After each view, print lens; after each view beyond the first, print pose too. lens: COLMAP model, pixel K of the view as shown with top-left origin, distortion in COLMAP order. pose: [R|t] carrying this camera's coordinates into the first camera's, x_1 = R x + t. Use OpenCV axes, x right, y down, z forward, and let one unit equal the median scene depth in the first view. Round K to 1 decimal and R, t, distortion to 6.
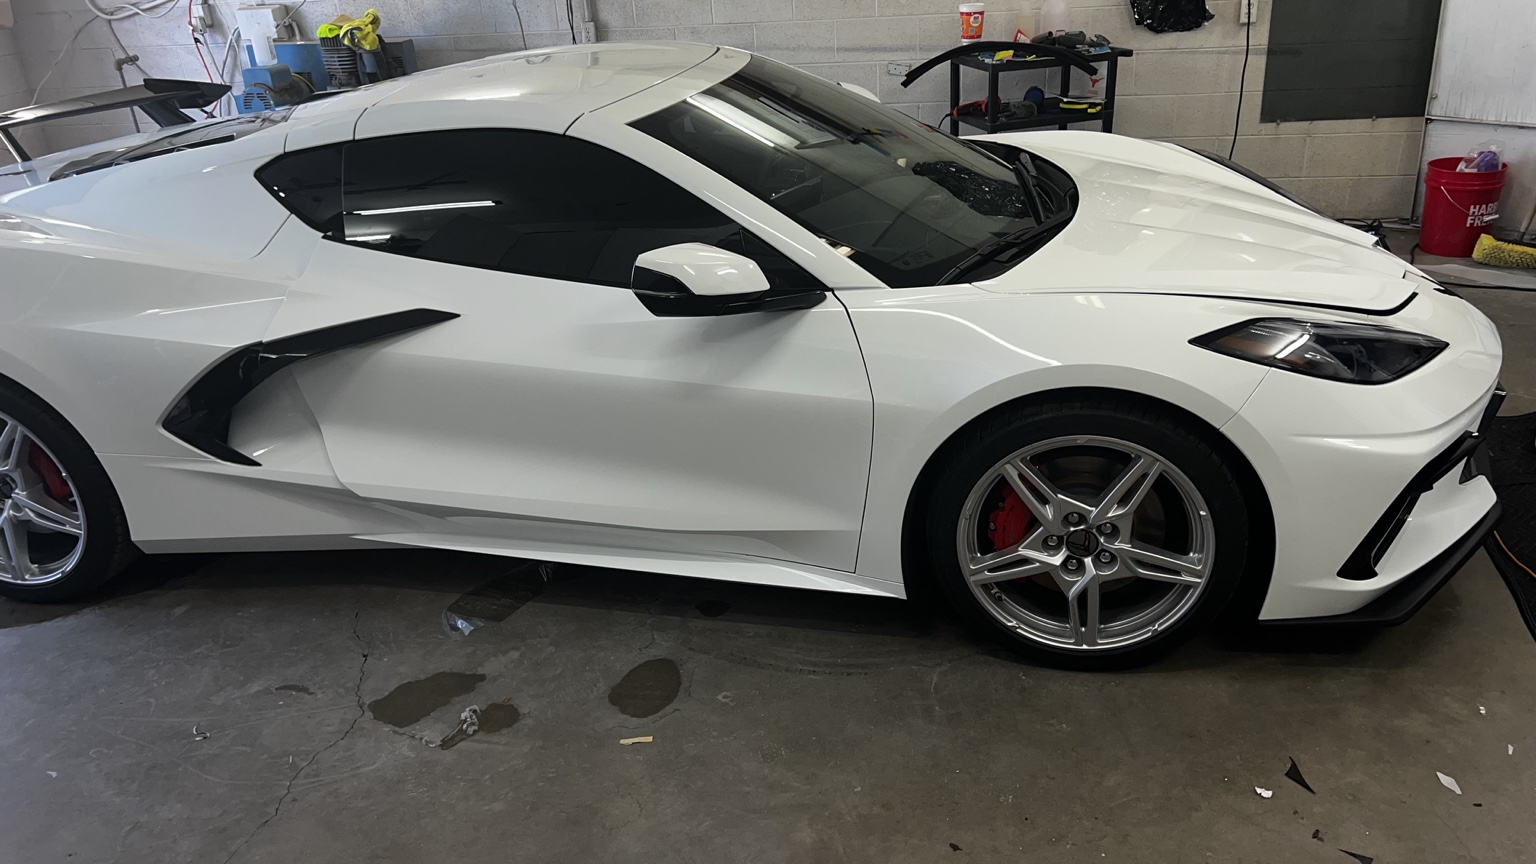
lens RADIAL K [[1168.5, 0, 789.5], [0, 1168.5, 436.9], [0, 0, 1]] dist [0.025608, -0.010858]
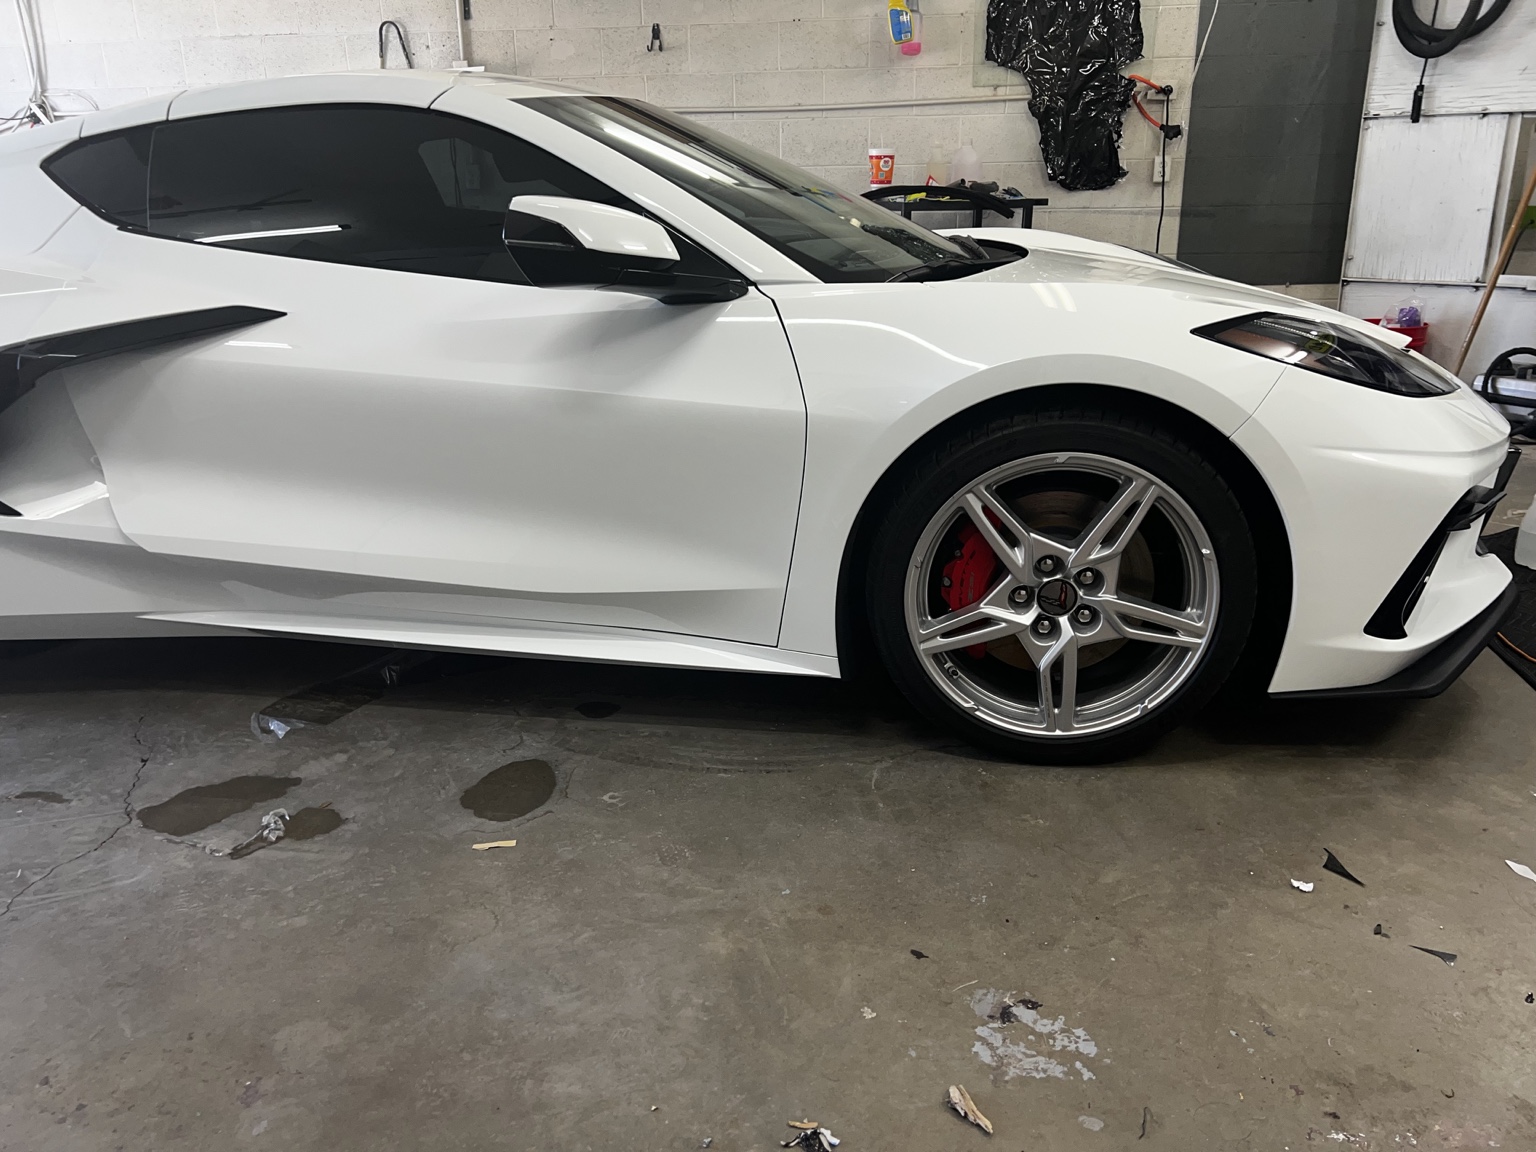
lens RADIAL K [[1156.2, 0, 769.0], [0, 1156.2, 589.3], [0, 0, 1]] dist [0.033872, -0.028603]
pose [[0.996295, 0.017540, 0.084195, -0.018241], [-0.009010, 0.994881, -0.100654, 0.164688], [-0.085529, 0.099523, 0.991353, 0.210359]]
